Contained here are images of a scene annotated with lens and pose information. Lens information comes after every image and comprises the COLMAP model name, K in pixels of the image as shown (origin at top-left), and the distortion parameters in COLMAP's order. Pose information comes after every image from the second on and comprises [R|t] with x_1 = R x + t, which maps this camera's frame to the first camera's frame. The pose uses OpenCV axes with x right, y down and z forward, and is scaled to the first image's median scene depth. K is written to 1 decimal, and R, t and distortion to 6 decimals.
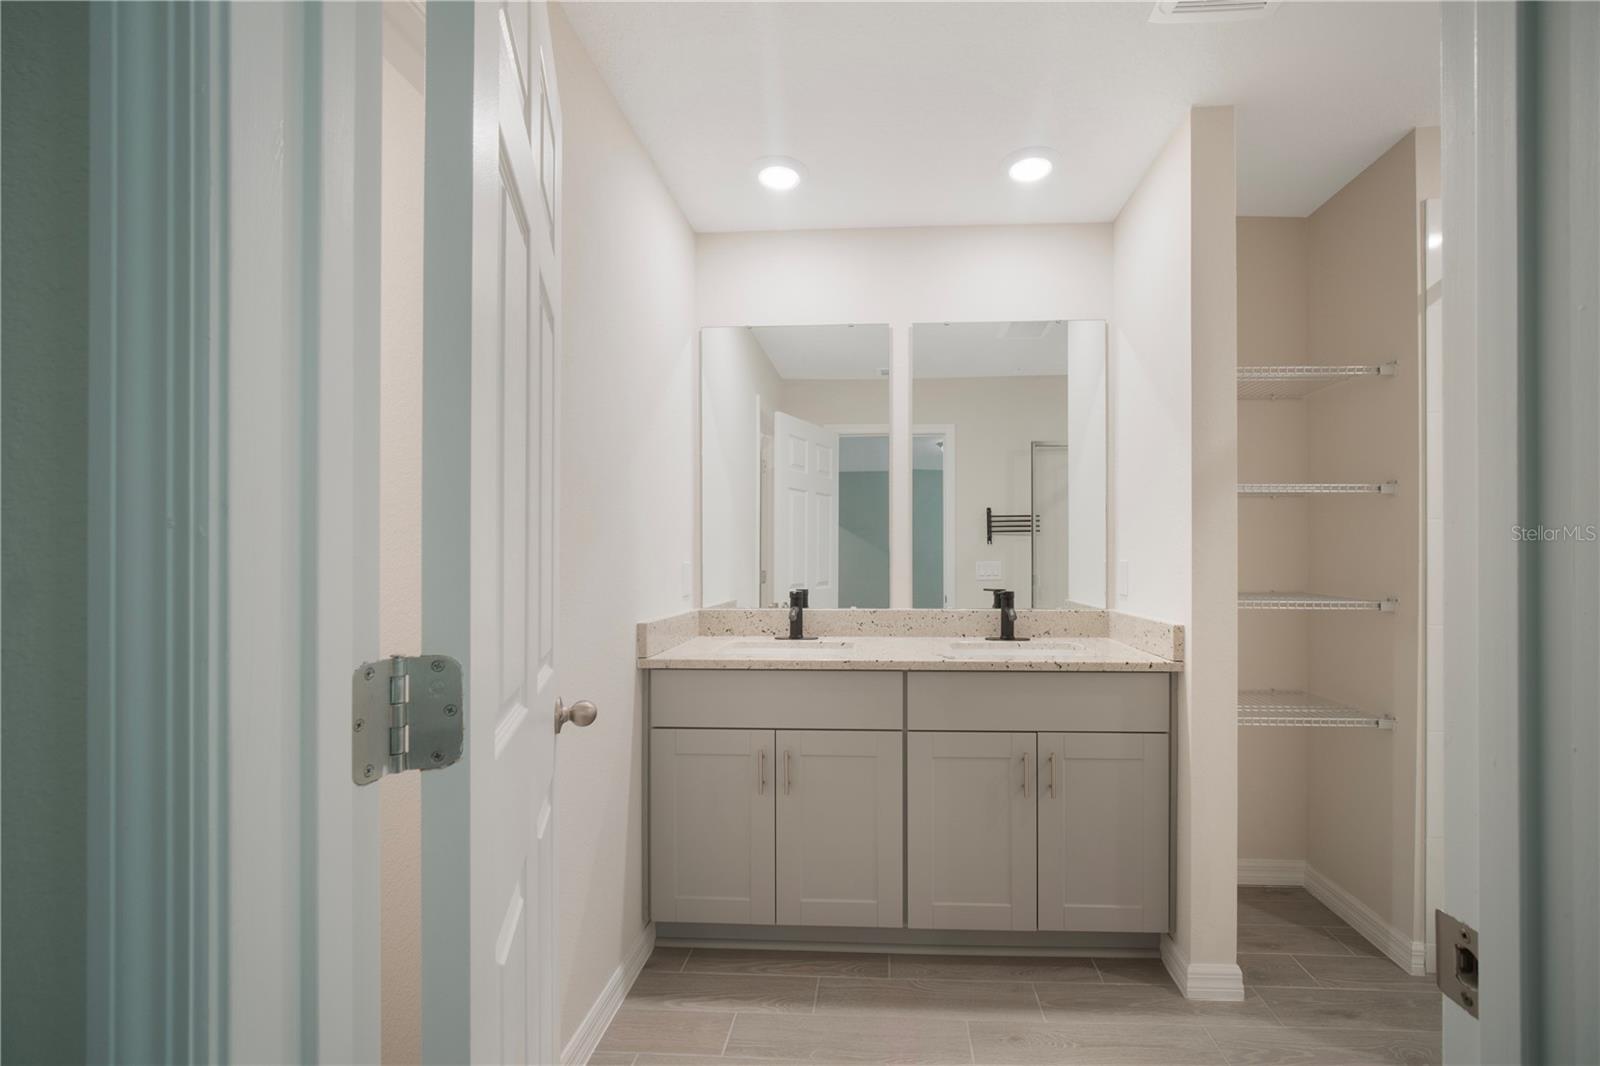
lens RADIAL K [[670.7, 0, 853.4], [0, 670.7, 557.0], [0, 0, 1]] dist [-0.000396, -0.000073]
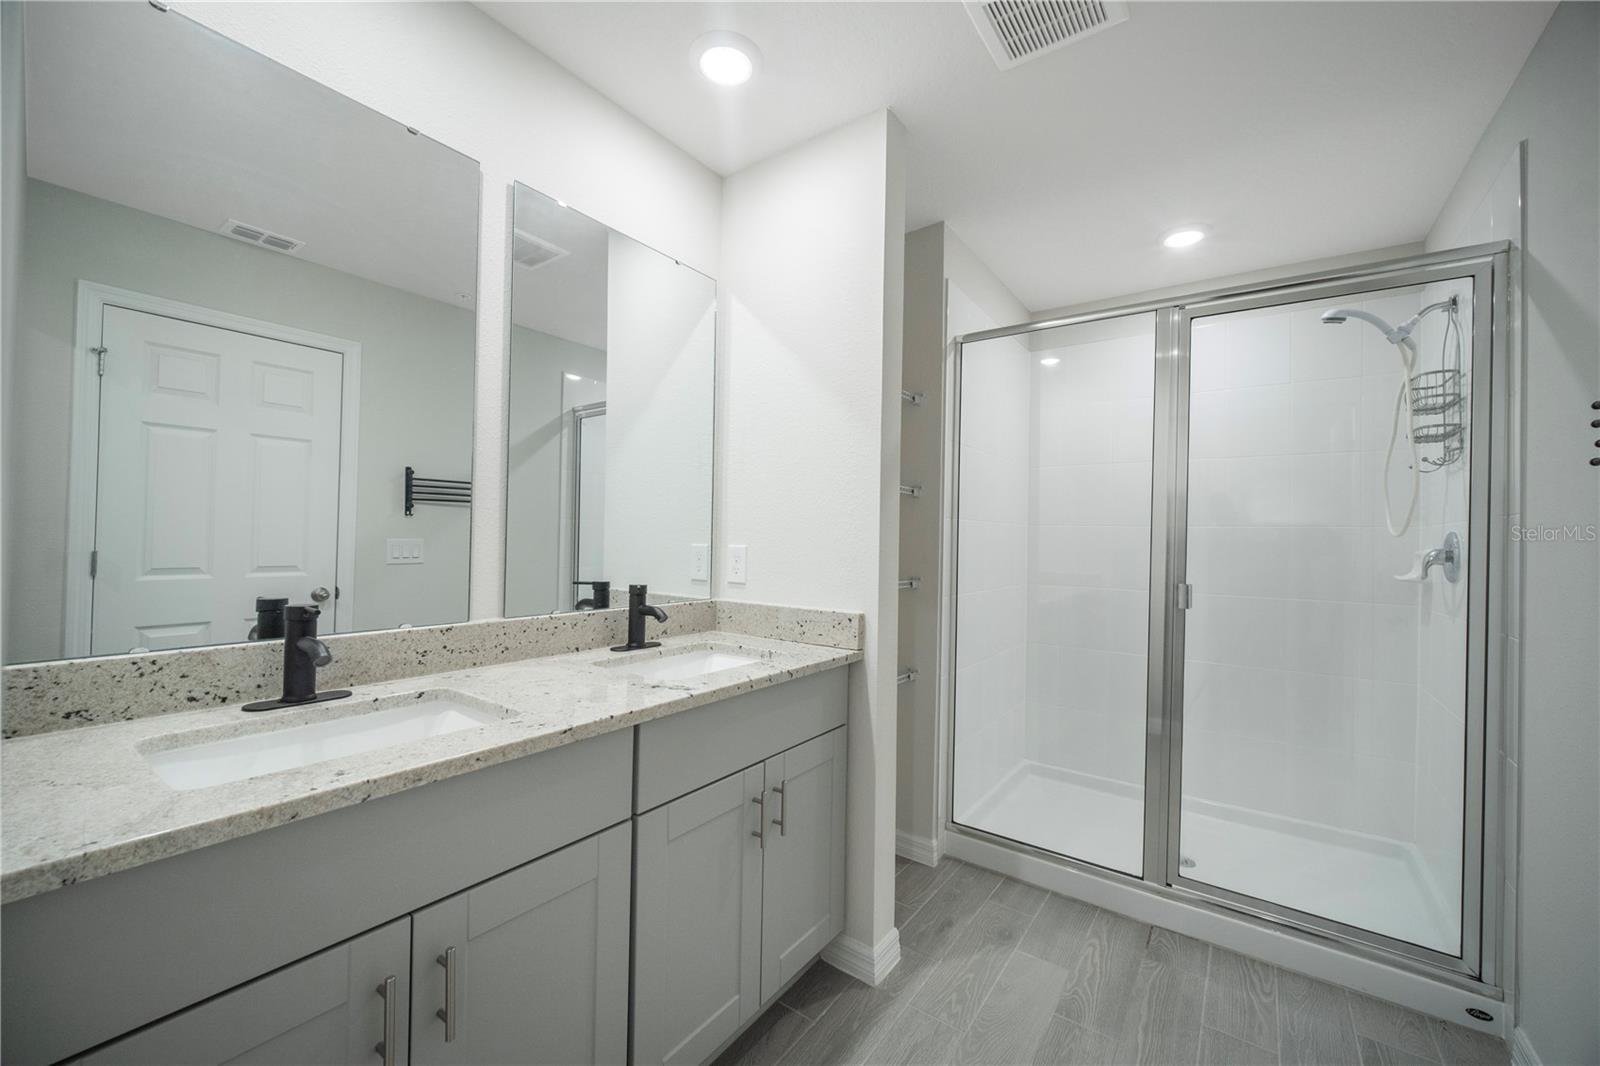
lens RADIAL K [[634.5, 0, 799.7], [0, 634.5, 536.9], [0, 0, 1]] dist [-0.001902, -0.000149]
pose [[0.543624, 0.014779, 0.839199, -0.336303], [-0.022242, 0.999747, -0.003199, -0.006607], [-0.839034, -0.016927, 0.543815, 0.538377]]
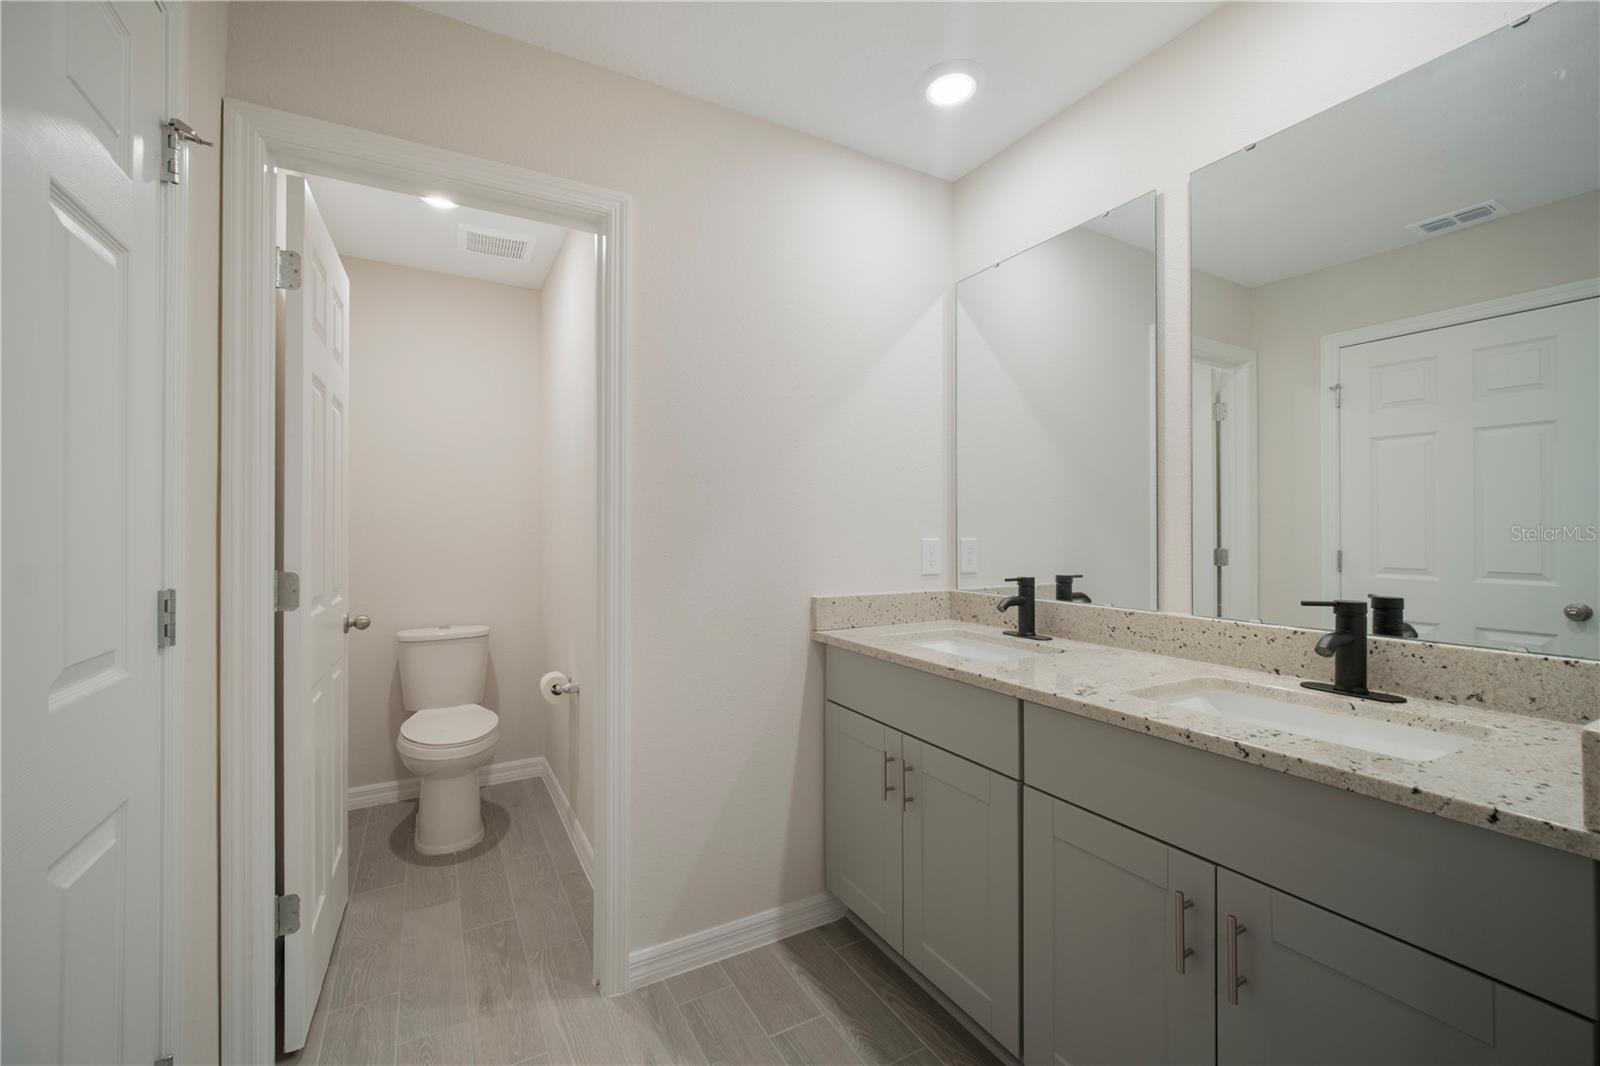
lens RADIAL K [[655.5, 0, 778.2], [0, 655.5, 525.2], [0, 0, 1]] dist [-0.000292, -0.000203]
pose [[0.511702, -0.006522, -0.859138, 0.530682], [0.003688, 0.999979, -0.005394, -0.009656], [0.859155, -0.000408, 0.511715, 0.417561]]
